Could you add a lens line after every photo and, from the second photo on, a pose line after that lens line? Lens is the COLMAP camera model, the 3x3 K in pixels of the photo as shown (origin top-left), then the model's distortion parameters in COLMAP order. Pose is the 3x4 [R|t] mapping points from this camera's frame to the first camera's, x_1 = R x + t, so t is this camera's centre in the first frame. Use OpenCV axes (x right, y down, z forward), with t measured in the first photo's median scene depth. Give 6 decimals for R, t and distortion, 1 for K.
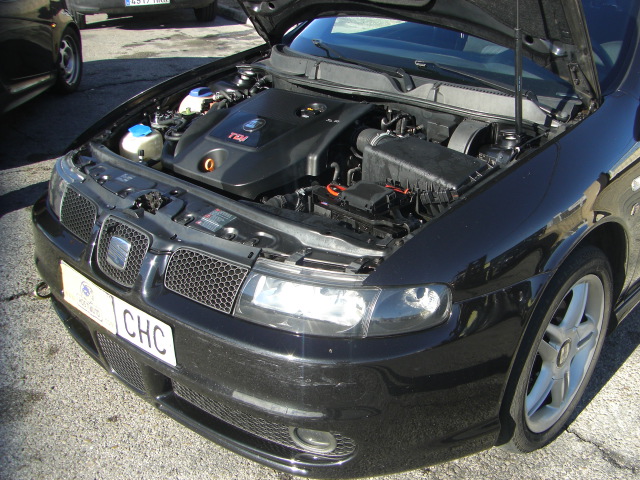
lens RADIAL K [[706.8, 0, 369.8], [0, 706.8, 252.9], [0, 0, 1]] dist [-0.131995, 0.000000]
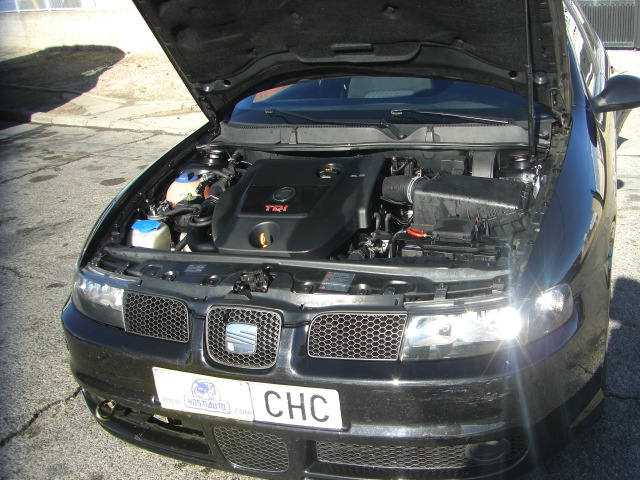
lens RADIAL K [[706.8, 0, 360.6], [0, 706.8, 261.0], [0, 0, 1]] dist [-0.131995, 0.000000]
pose [[0.925375, -0.225487, 0.304693, -0.444548], [0.245230, 0.969071, -0.027623, -0.034771], [-0.289041, 0.100281, 0.952050, -0.010465]]
